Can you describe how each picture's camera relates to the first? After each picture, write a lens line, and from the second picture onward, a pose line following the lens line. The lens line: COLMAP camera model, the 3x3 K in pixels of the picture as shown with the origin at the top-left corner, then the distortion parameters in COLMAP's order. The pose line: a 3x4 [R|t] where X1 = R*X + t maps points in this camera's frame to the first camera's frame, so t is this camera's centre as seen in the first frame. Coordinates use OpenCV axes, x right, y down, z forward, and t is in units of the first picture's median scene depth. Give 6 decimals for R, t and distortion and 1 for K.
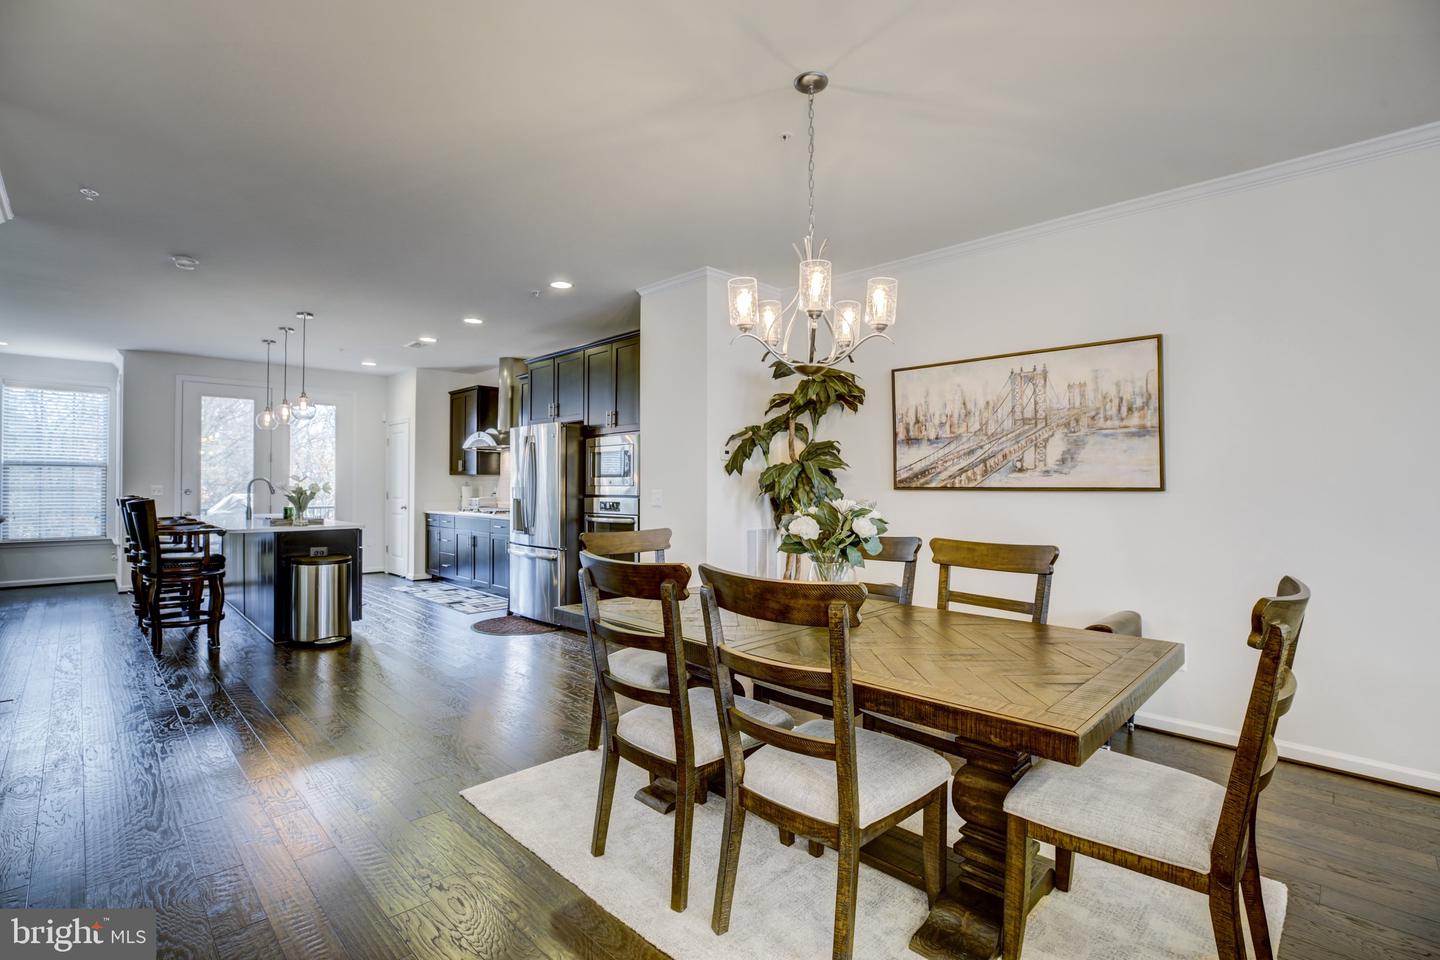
lens RADIAL K [[670.8, 0, 715.2], [0, 670.8, 477.9], [0, 0, 1]] dist [-0.042213, 0.042906]
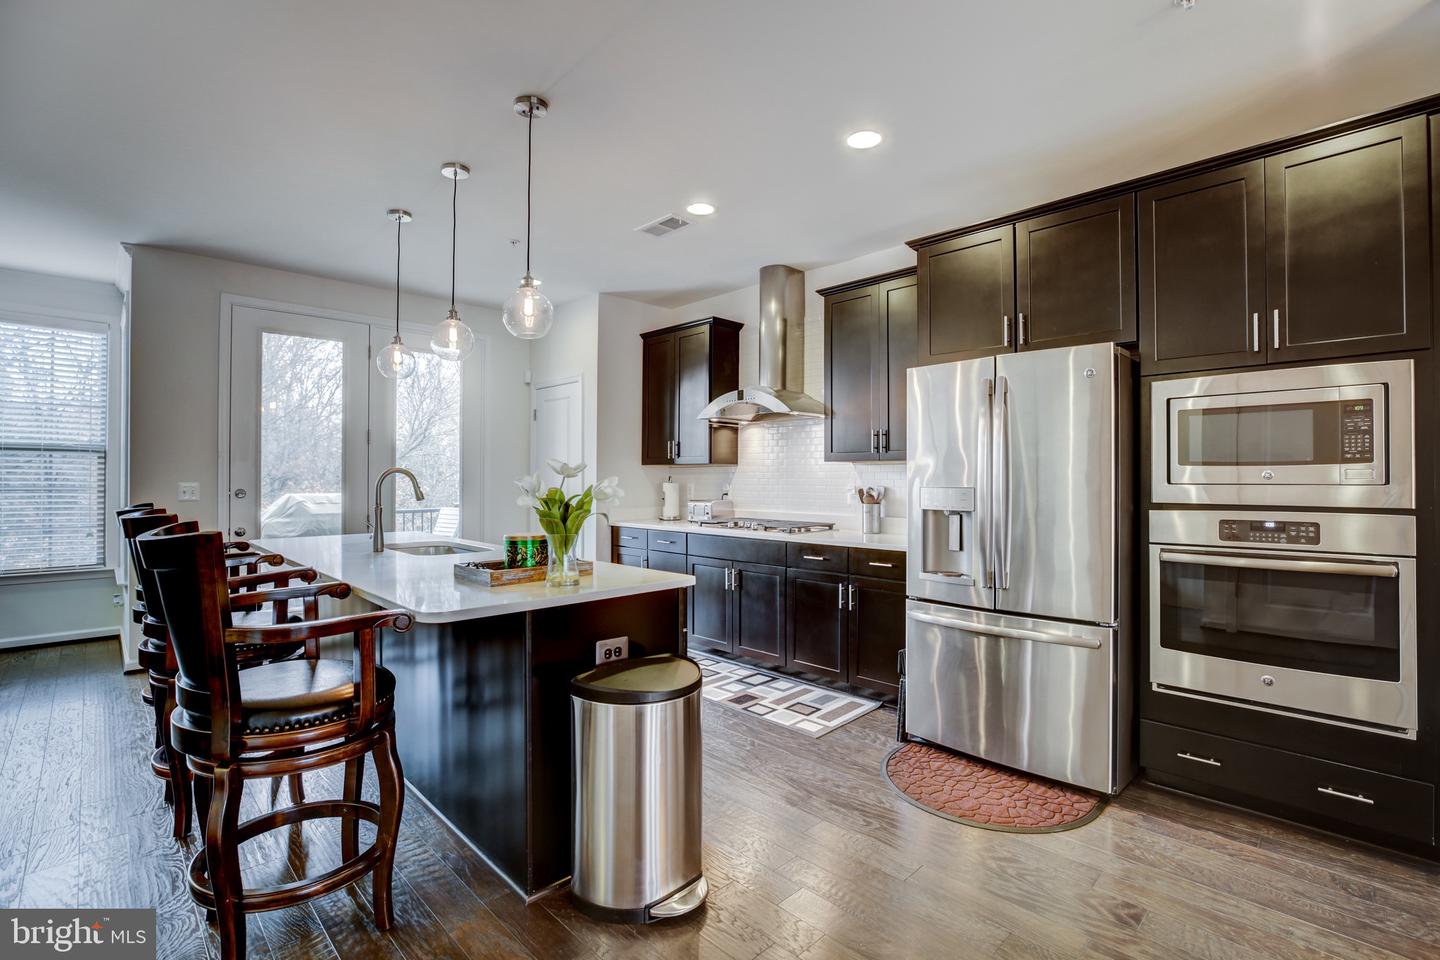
lens RADIAL K [[661.4, 0, 716.4], [0, 661.4, 474.9], [0, 0, 1]] dist [0.002140, -0.000055]
pose [[0.999983, -0.002250, -0.005453, -0.361806], [0.002275, 0.999987, 0.004519, 0.002713], [0.005442, -0.004531, 0.999975, 0.410470]]
